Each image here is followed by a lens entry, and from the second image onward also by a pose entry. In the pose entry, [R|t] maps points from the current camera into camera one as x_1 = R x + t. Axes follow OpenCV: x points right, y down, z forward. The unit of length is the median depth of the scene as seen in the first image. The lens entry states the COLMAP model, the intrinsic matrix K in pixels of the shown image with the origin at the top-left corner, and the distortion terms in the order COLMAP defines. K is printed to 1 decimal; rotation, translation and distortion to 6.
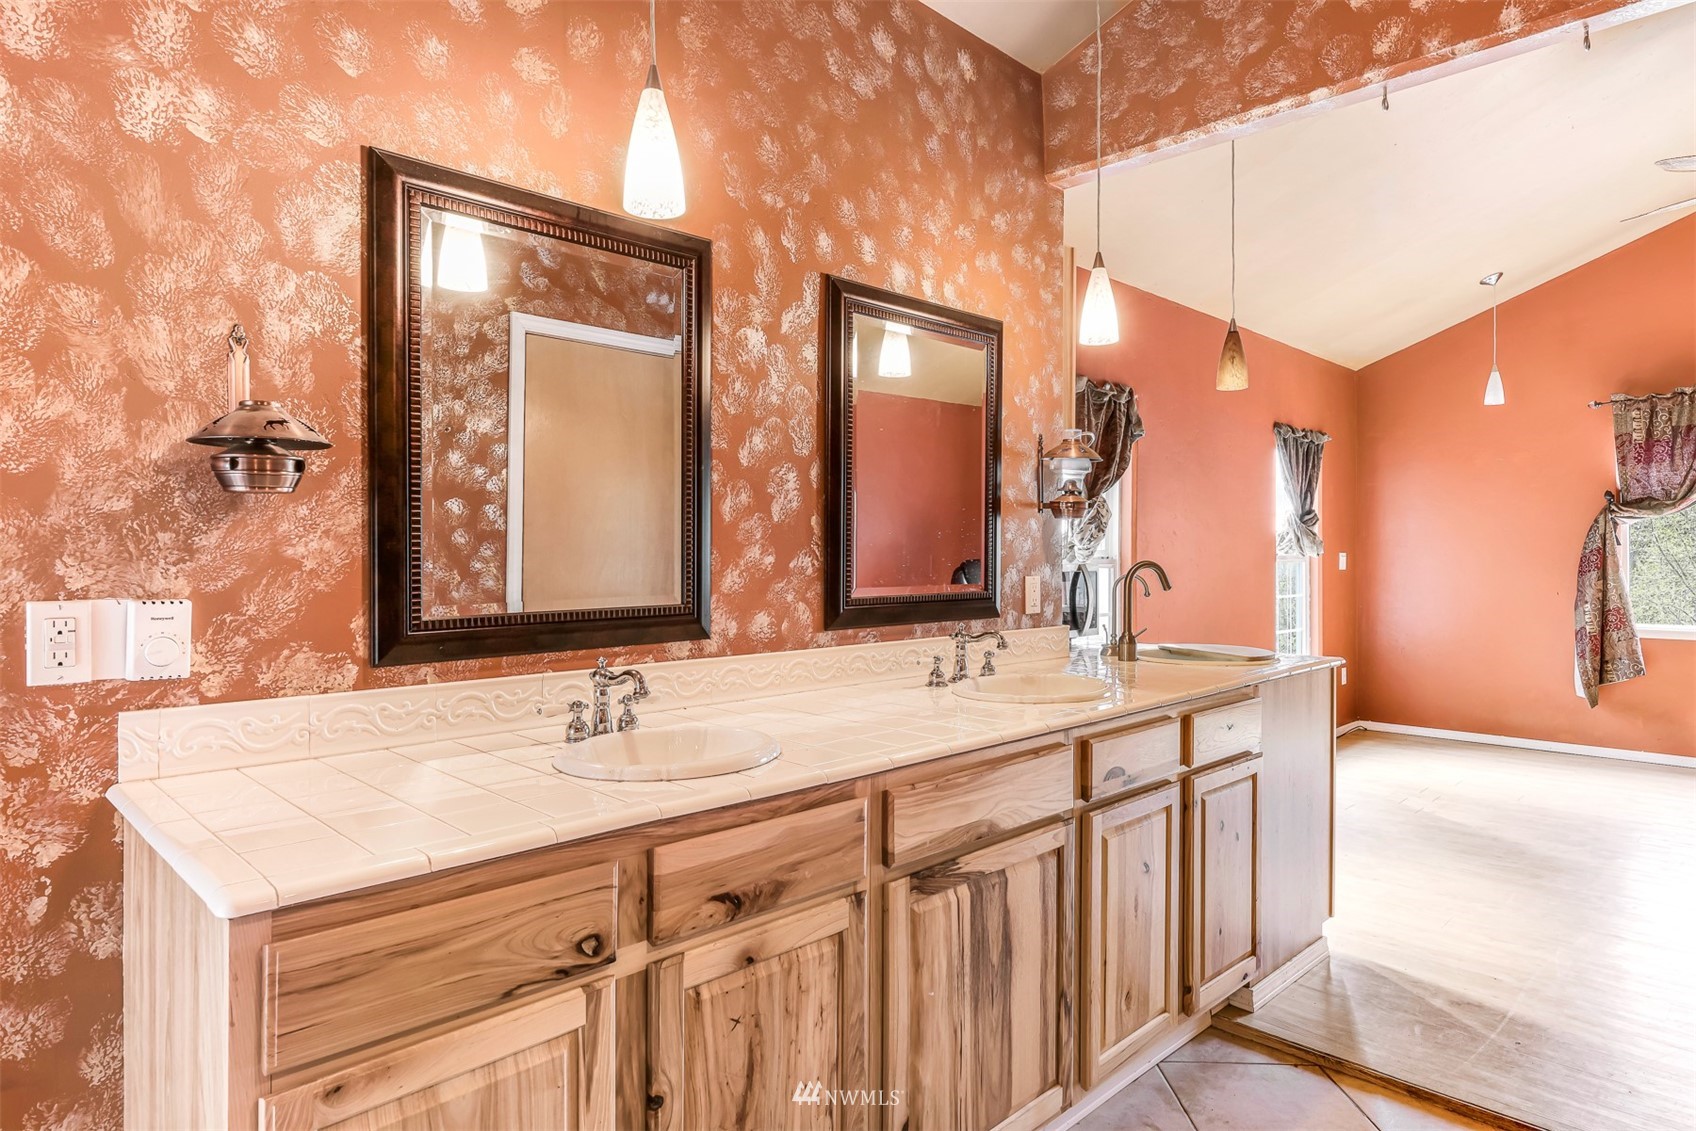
lens RADIAL K [[985.3, 0, 847.3], [0, 985.3, 552.5], [0, 0, 1]] dist [-0.001446, 0.000249]
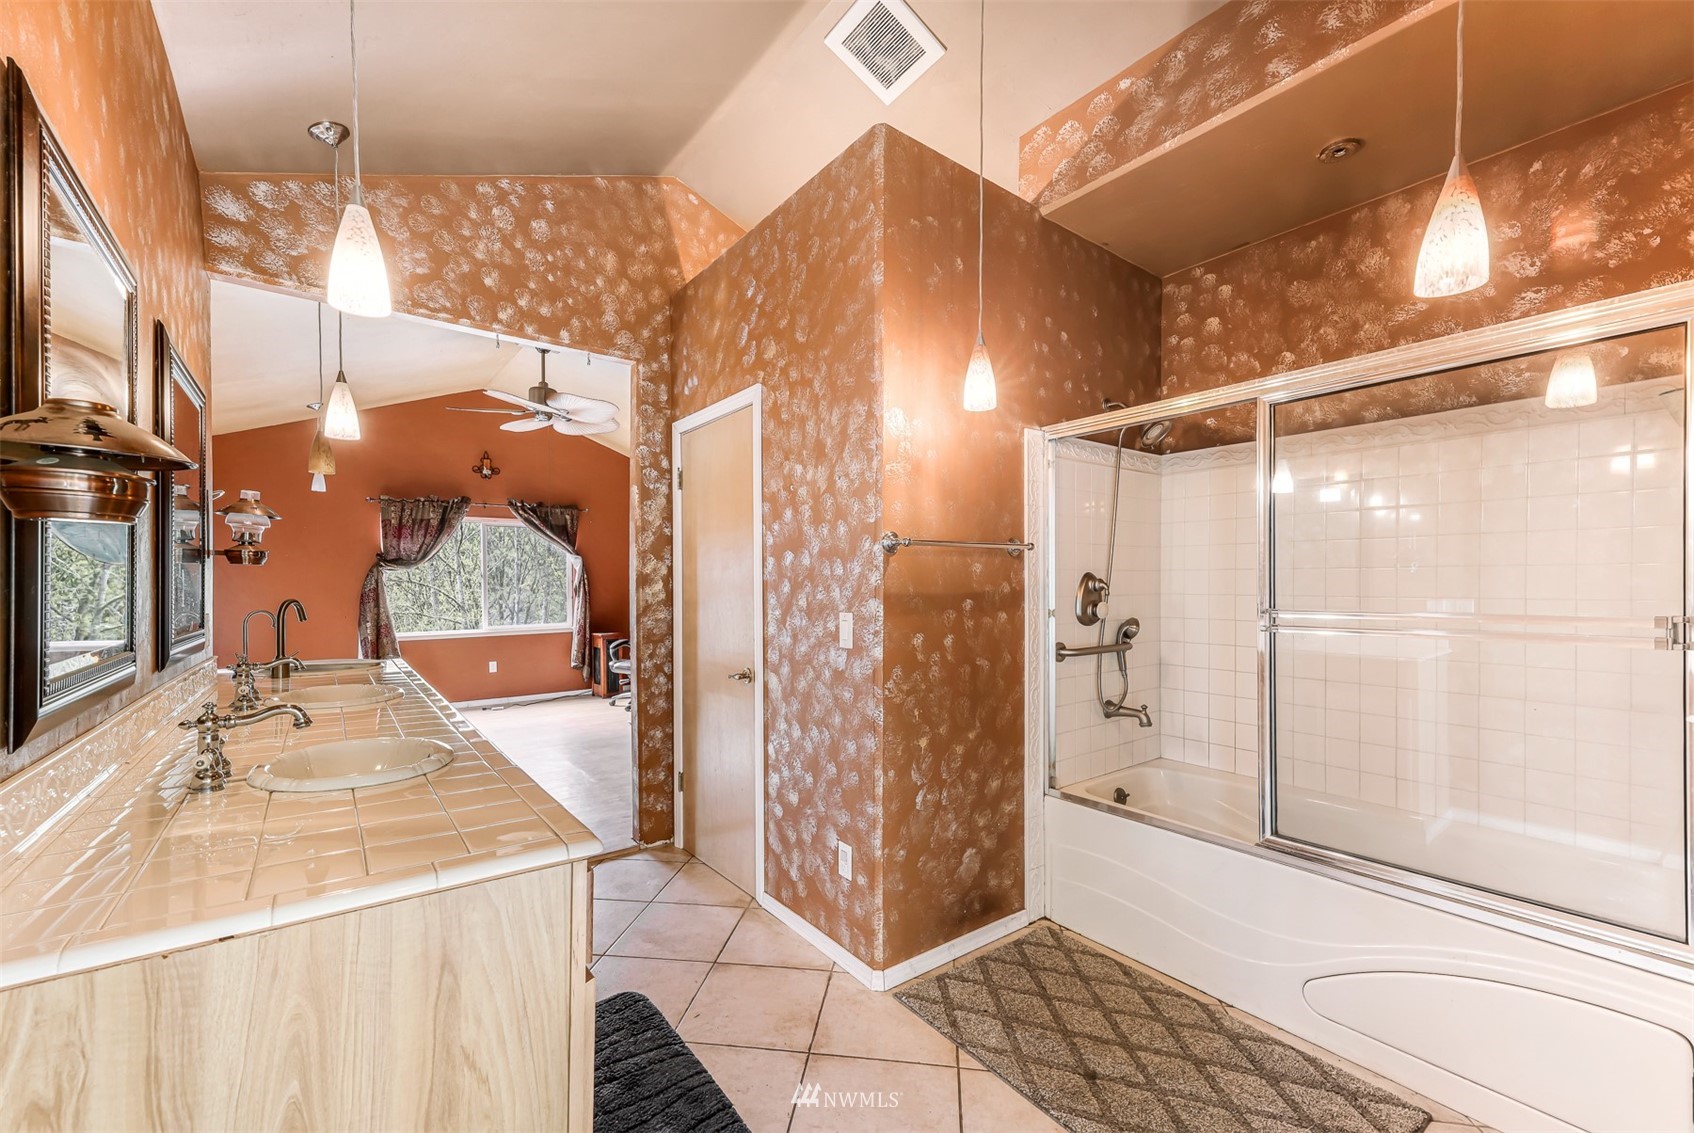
lens RADIAL K [[689.0, 0, 835.5], [0, 689.0, 597.1], [0, 0, 1]] dist [0.002425, -0.000826]
pose [[0.130292, -0.010523, 0.991420, -0.273795], [-0.001722, 0.999940, 0.010839, -0.002728], [-0.991474, -0.003120, 0.130266, 0.092381]]
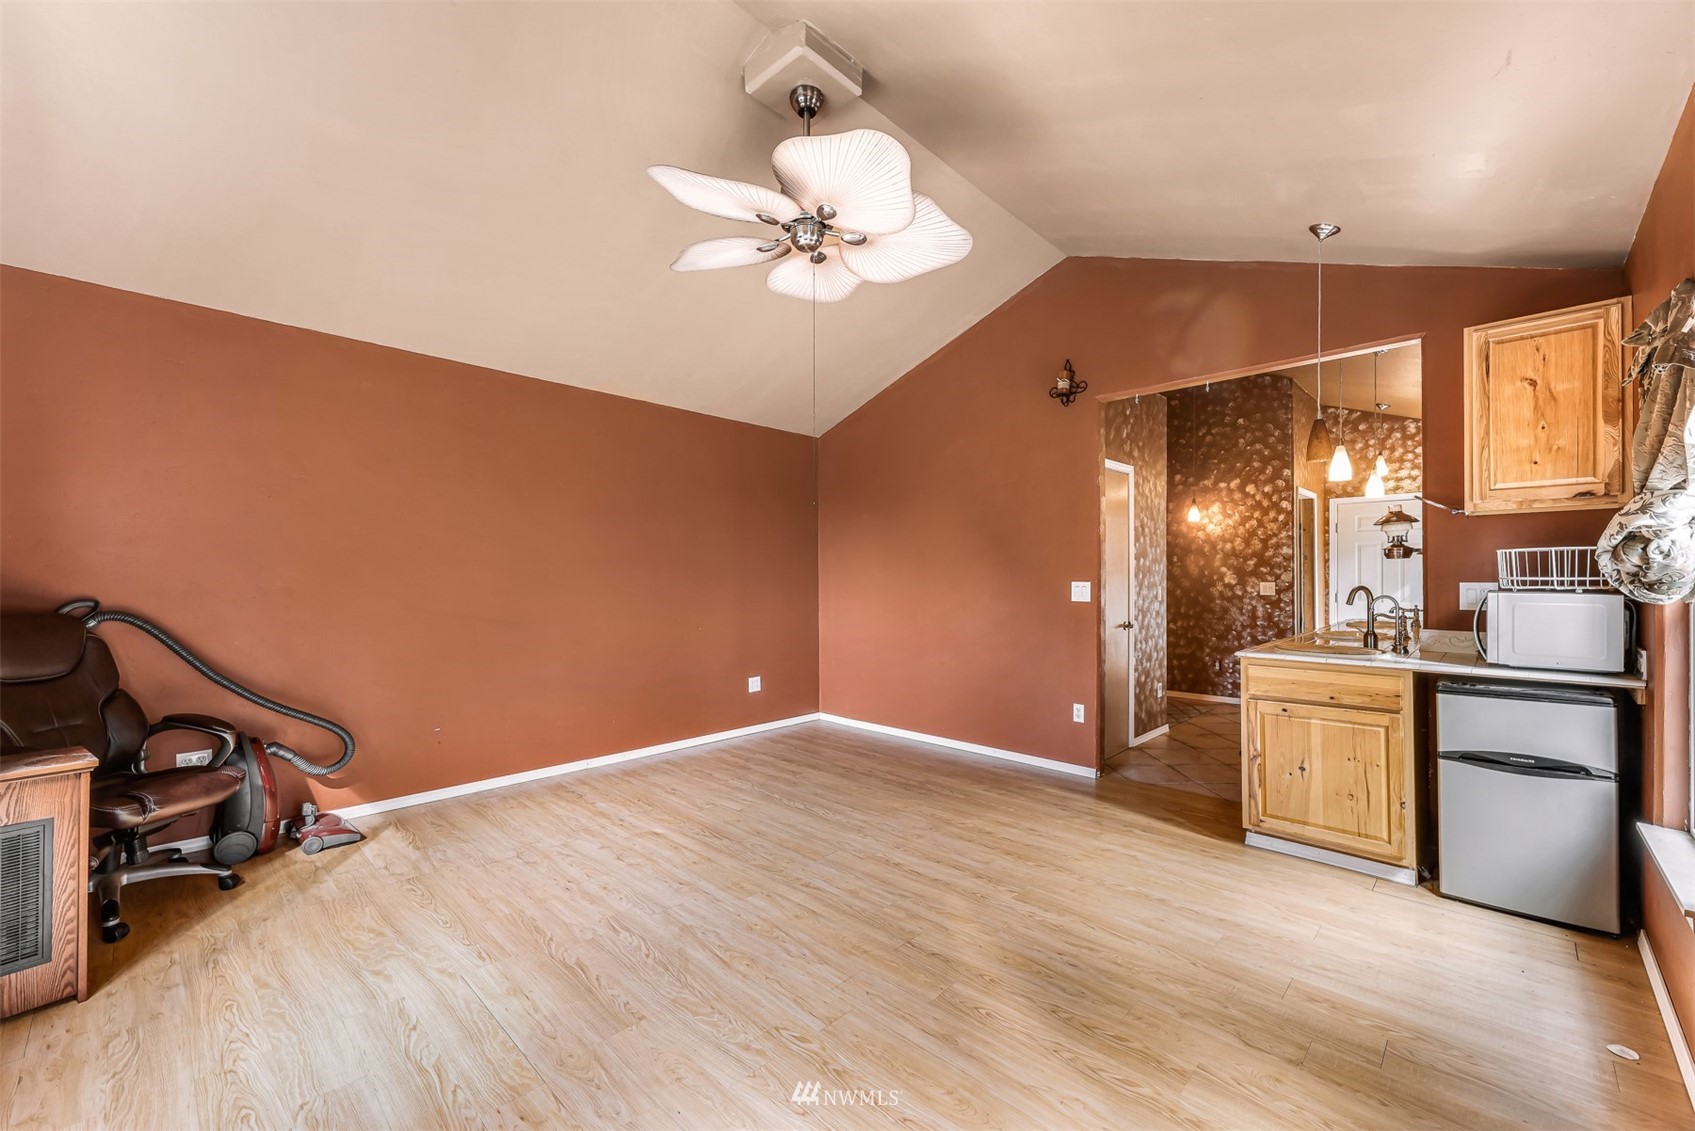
lens RADIAL K [[689.4, 0, 851.9], [0, 689.4, 569.9], [0, 0, 1]] dist [0.002425, -0.000826]
pose [[-0.998797, 0.001914, -0.049003, 0.601356], [0.002193, 0.999982, -0.005653, -0.007681], [0.048991, -0.005754, -0.998783, 1.080466]]
